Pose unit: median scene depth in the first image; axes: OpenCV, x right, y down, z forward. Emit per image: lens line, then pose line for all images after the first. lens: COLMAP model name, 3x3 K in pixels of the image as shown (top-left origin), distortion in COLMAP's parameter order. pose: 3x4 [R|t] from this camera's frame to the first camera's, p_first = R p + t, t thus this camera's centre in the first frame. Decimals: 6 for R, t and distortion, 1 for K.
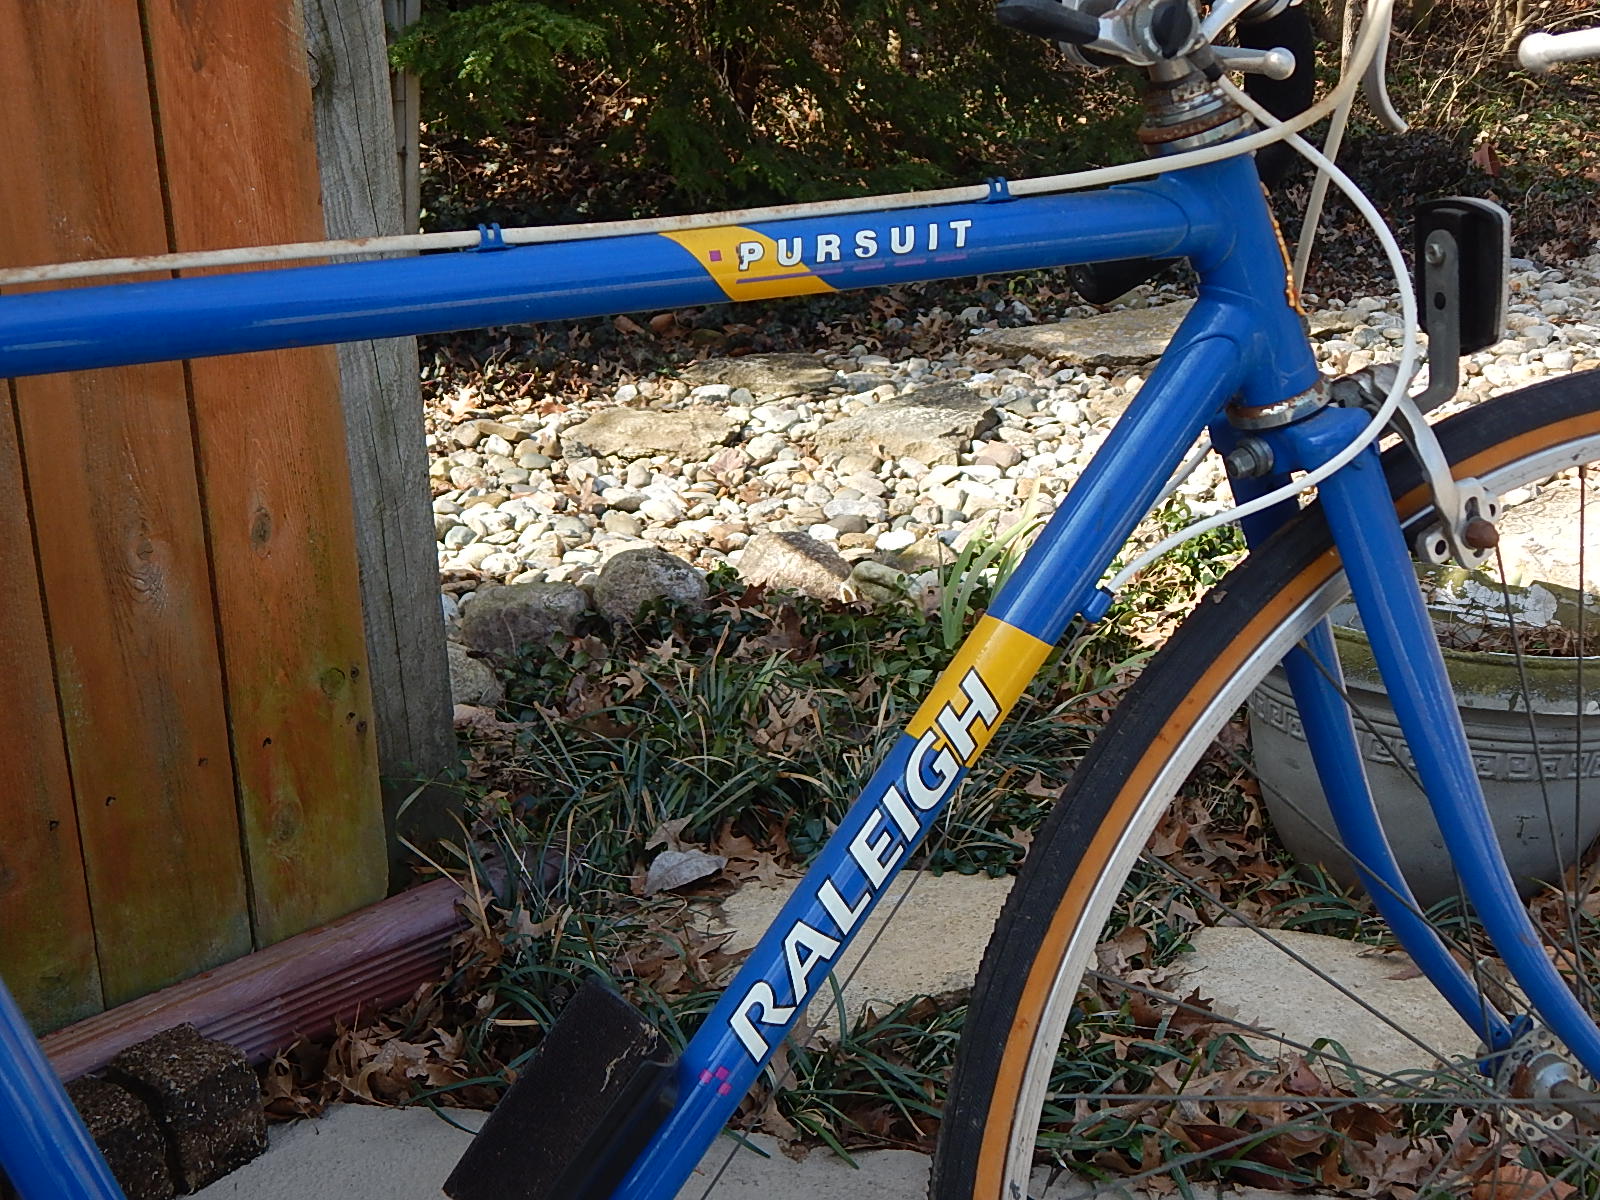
lens RADIAL K [[2007.5, 0, 800.0], [0, 2007.5, 600.0], [0, 0, 1]] dist [-0.014857, -0.019403]
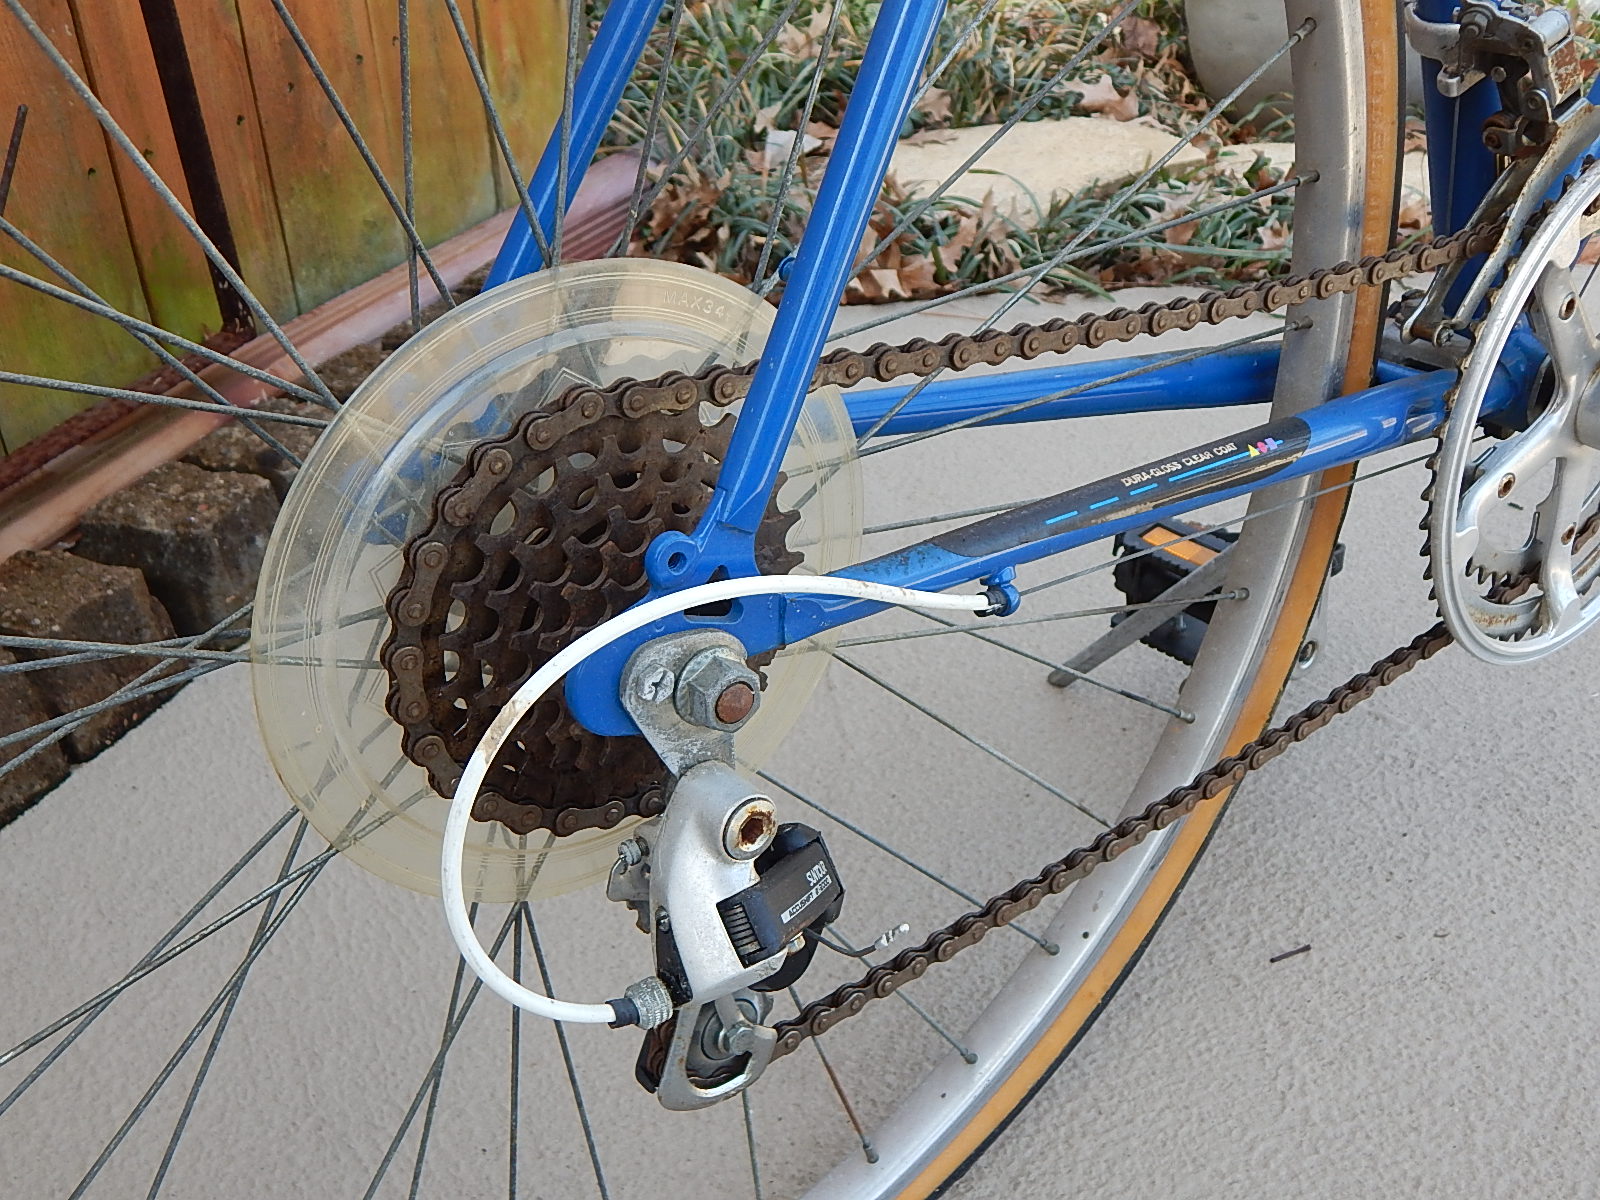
lens RADIAL K [[1595.2, 0, 800.0], [0, 1595.2, 600.0], [0, 0, 1]] dist [-0.011277, -0.016230]
pose [[0.954759, -0.159798, 0.250797, -0.303808], [0.091487, 0.960290, 0.263577, 0.136315], [-0.282957, -0.228708, 0.931466, 0.094140]]
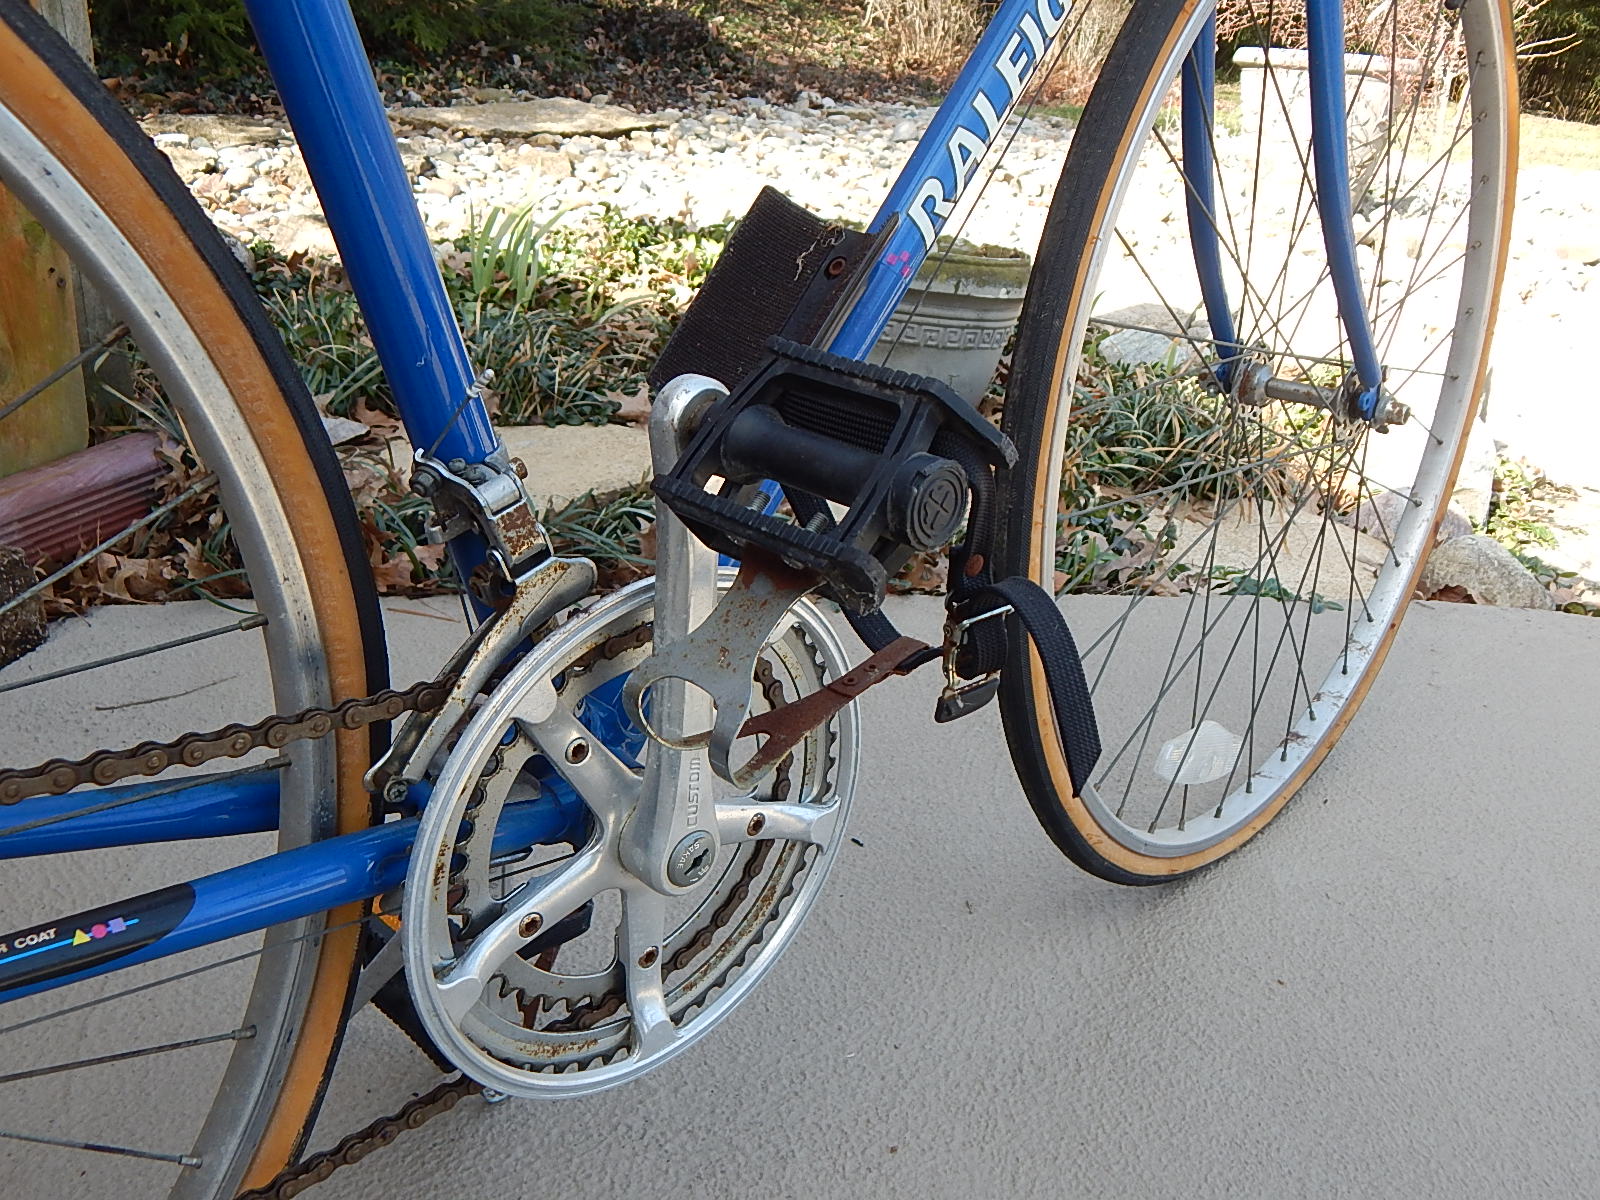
lens RADIAL K [[1436.2, 0, 820.6], [0, 1436.2, 606.3], [0, 0, 1]] dist [-0.000262, -0.032338]
pose [[0.903440, -0.076199, 0.421889, -0.158936], [0.015811, 0.989331, 0.144828, 0.111468], [-0.428423, -0.124173, 0.895005, 0.088225]]
